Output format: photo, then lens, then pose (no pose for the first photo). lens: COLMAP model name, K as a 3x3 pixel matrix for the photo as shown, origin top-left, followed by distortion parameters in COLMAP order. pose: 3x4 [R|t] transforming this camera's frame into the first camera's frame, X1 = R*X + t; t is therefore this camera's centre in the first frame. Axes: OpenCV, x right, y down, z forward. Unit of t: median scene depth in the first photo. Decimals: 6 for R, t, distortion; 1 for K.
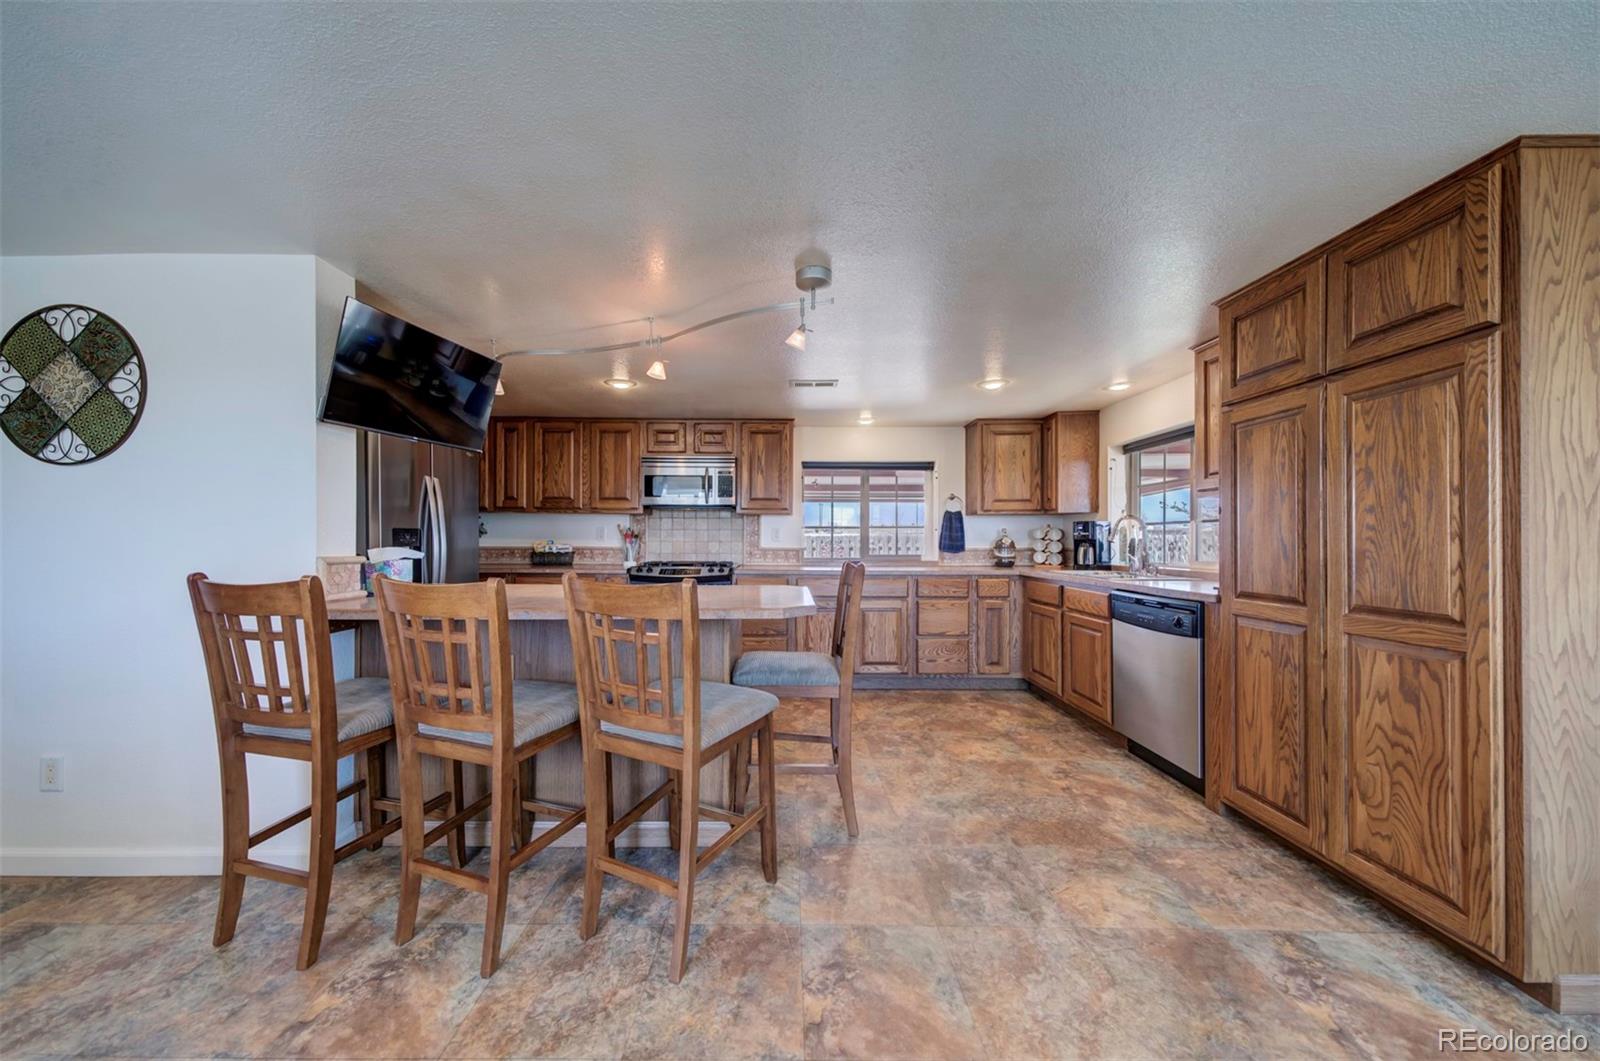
lens RADIAL K [[540.3, 0, 778.4], [0, 540.3, 541.0], [0, 0, 1]] dist [-0.006439, -0.000359]
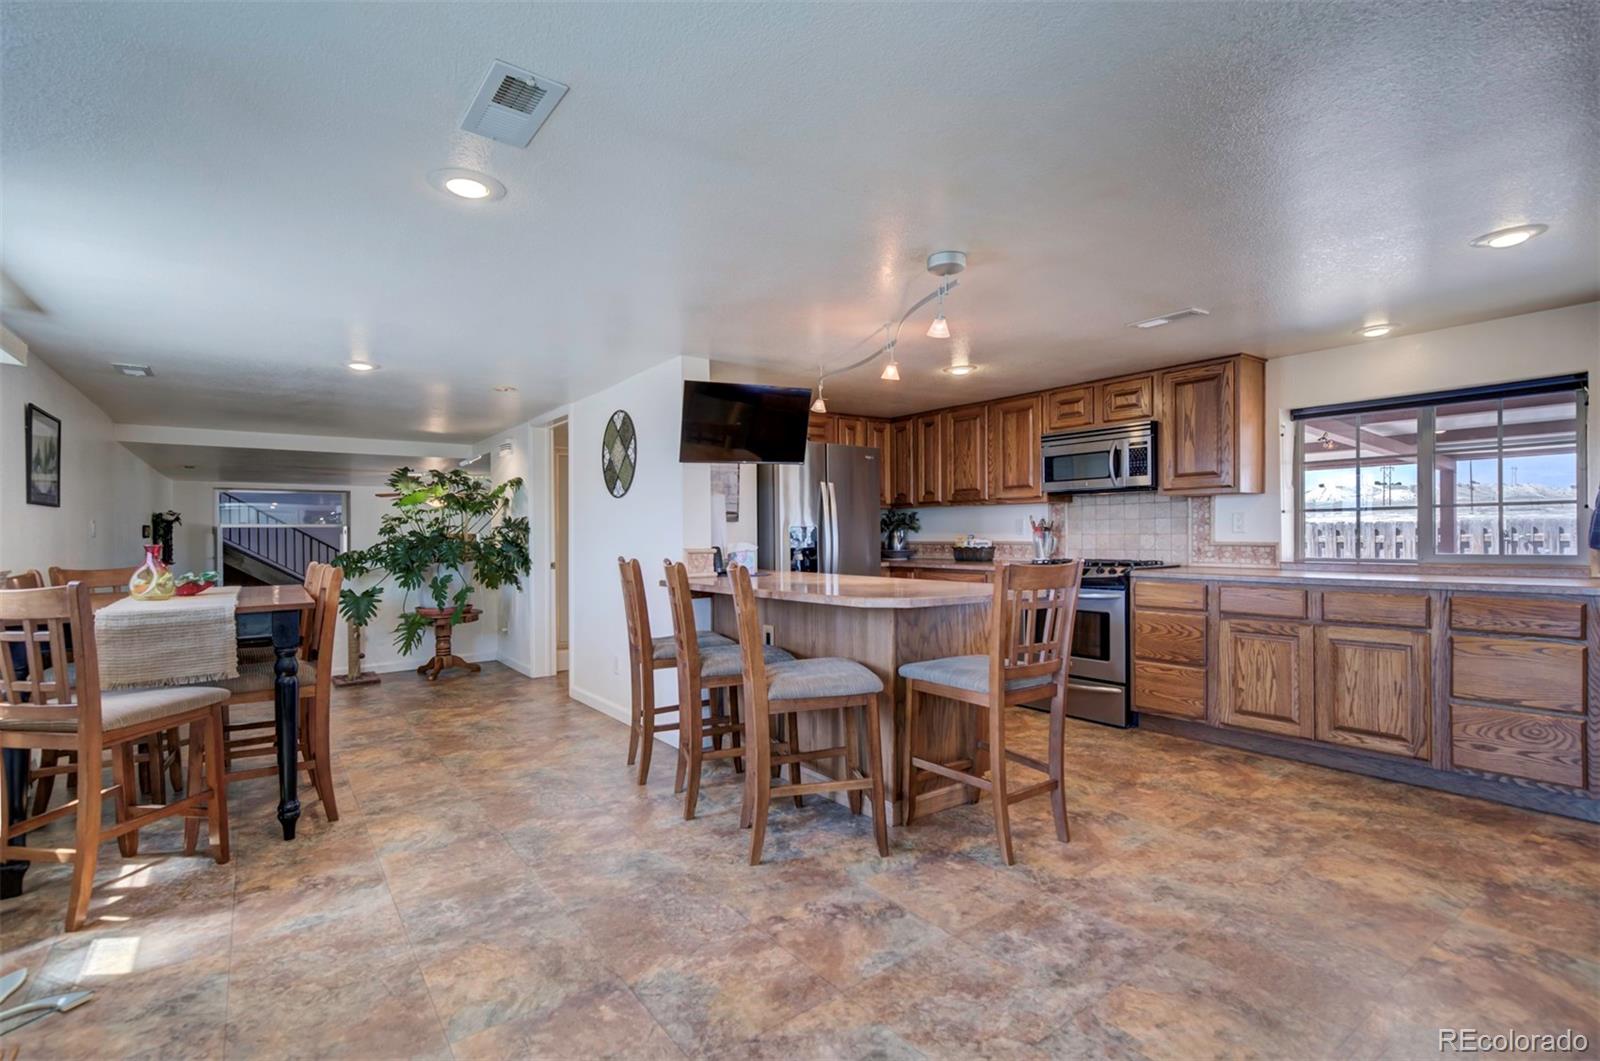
lens RADIAL K [[727.3, 0, 797.4], [0, 727.3, 532.4], [0, 0, 1]] dist [0.000894, -0.000509]
pose [[0.603246, -0.012303, -0.797460, 0.425498], [0.011301, 0.999912, -0.006877, 0.000006], [0.797475, -0.004864, 0.603332, -0.002737]]
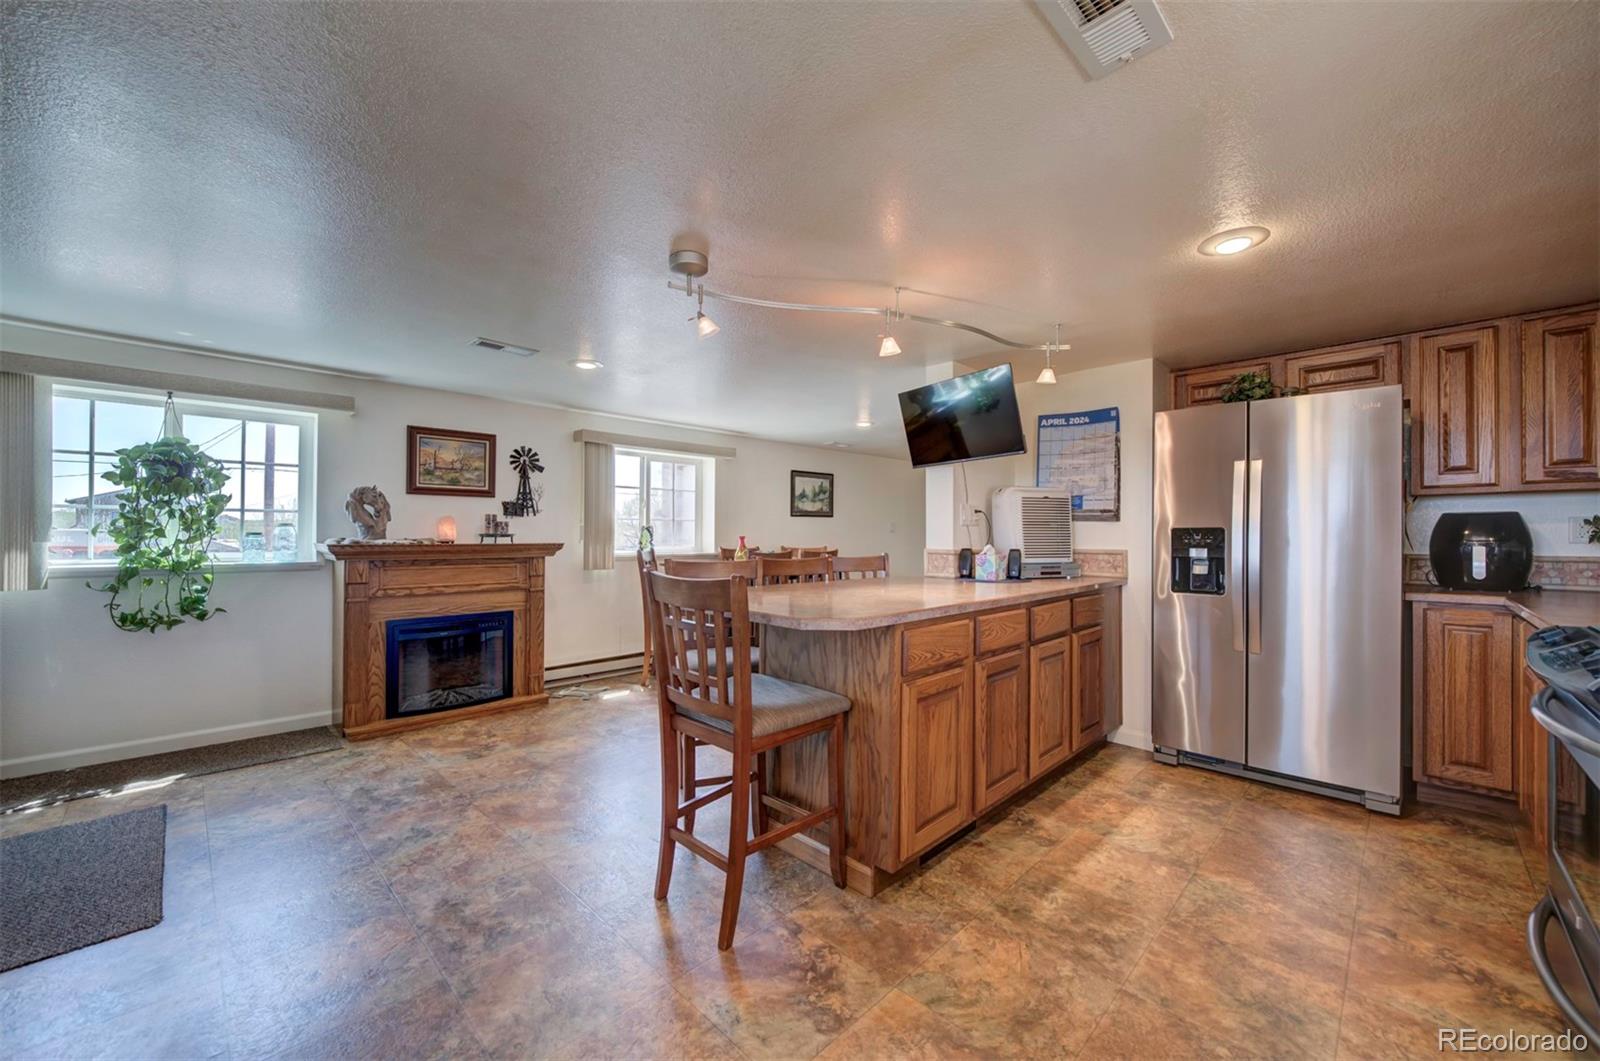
lens RADIAL K [[630.0, 0, 780.6], [0, 630.0, 520.9], [0, 0, 1]] dist [-0.003615, 0.000674]
pose [[-0.707648, -0.021477, -0.706238, 0.341745], [-0.008884, 0.999729, -0.021501, -0.004811], [0.706509, -0.008940, -0.707647, 0.803779]]
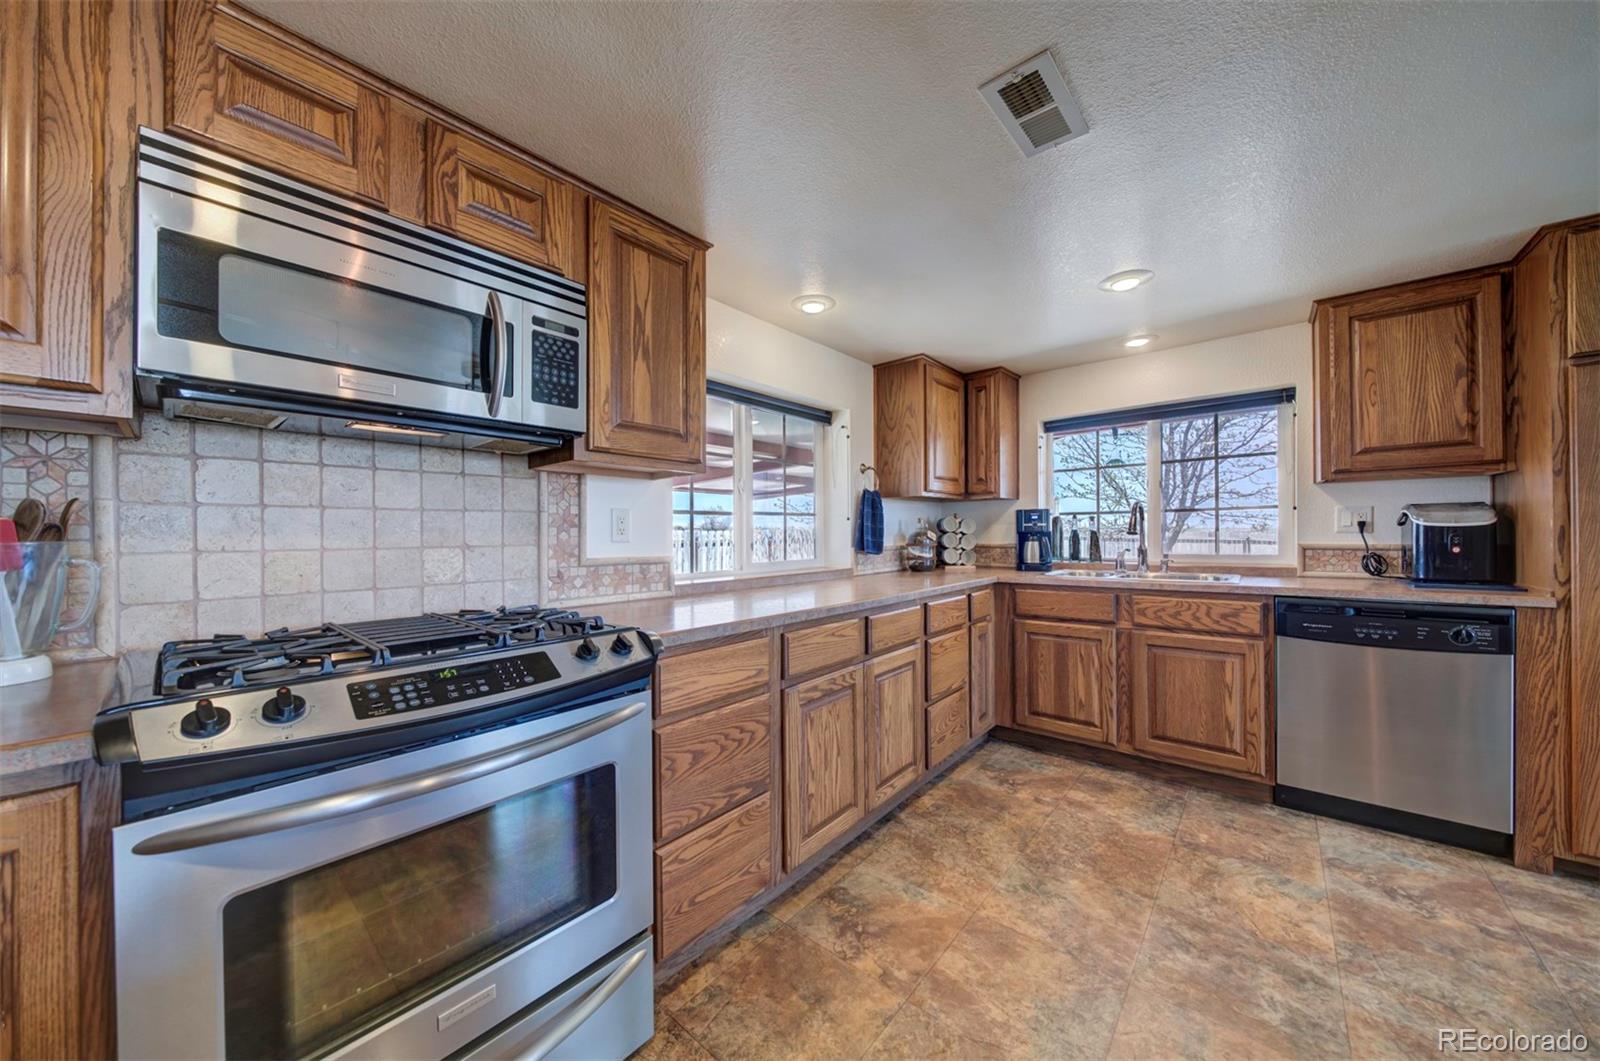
lens RADIAL K [[540.3, 0, 809.7], [0, 540.3, 538.3], [0, 0, 1]] dist [-0.006439, -0.000359]
pose [[0.646325, -0.013349, 0.762945, -0.240466], [0.015180, 0.999874, 0.004635, -0.002566], [-0.762911, 0.008585, 0.646446, 0.678313]]
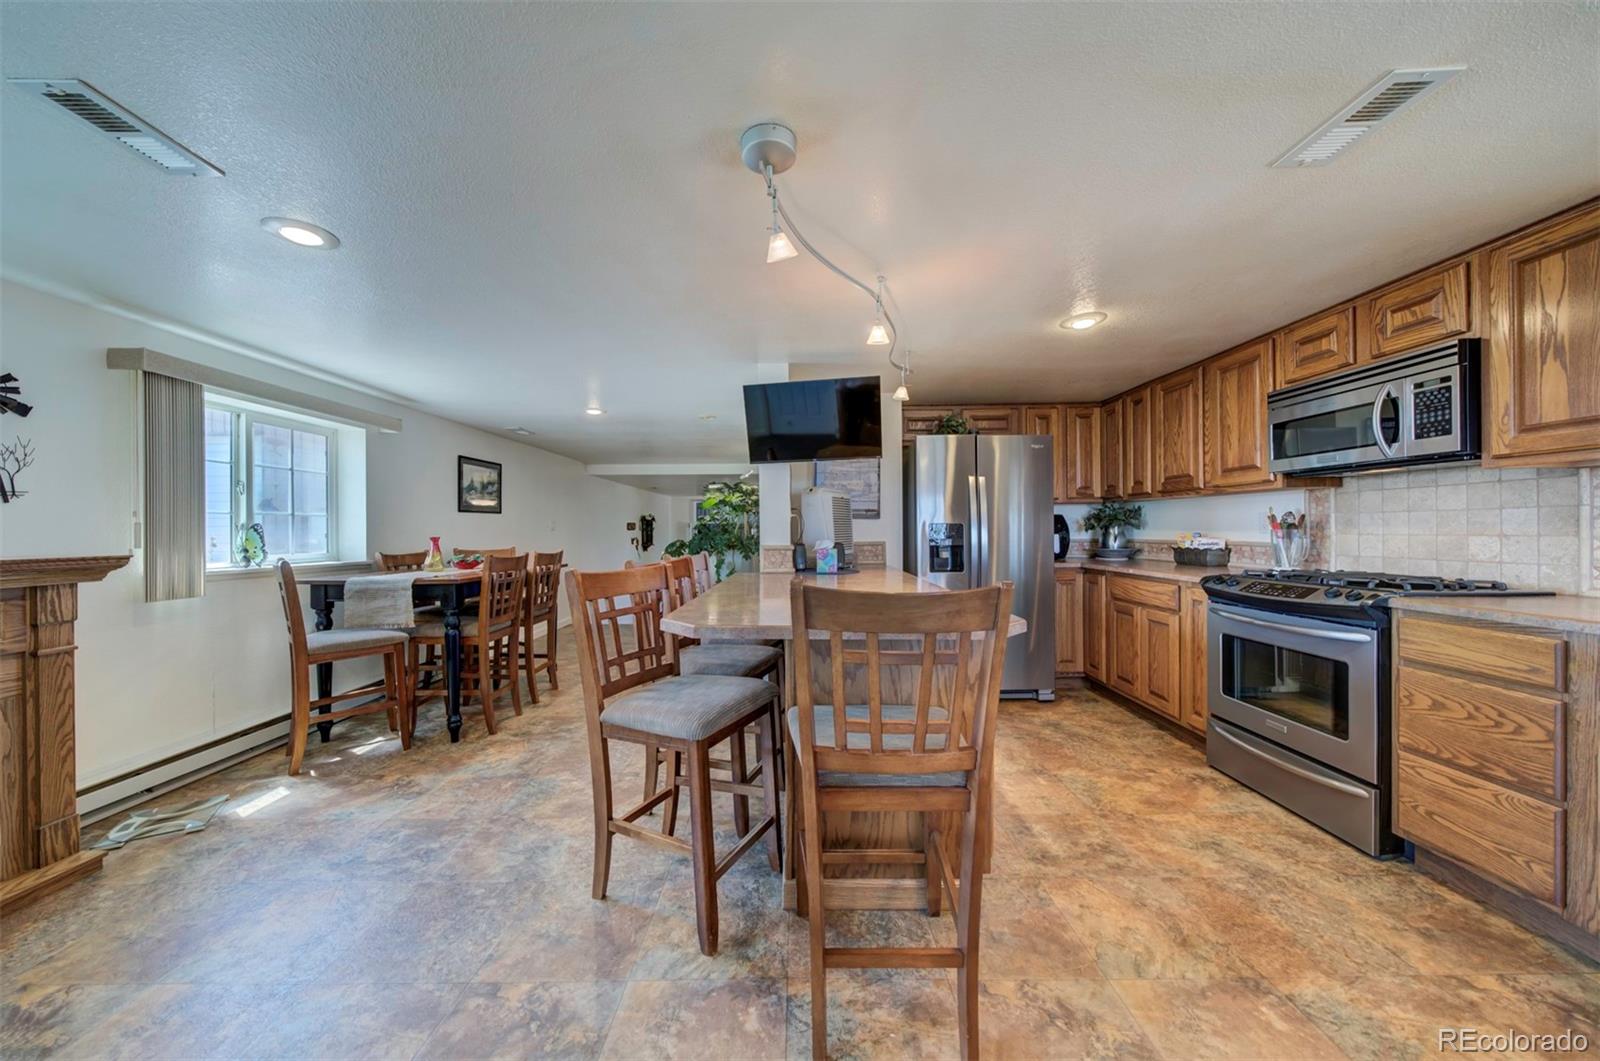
lens RADIAL K [[540.3, 0, 802.3], [0, 540.3, 527.0], [0, 0, 1]] dist [-0.006439, -0.000359]
pose [[0.016851, -0.009966, -0.999808, 0.335179], [0.004637, 0.999940, -0.009889, -0.004293], [0.999847, -0.004469, 0.016896, 0.462060]]
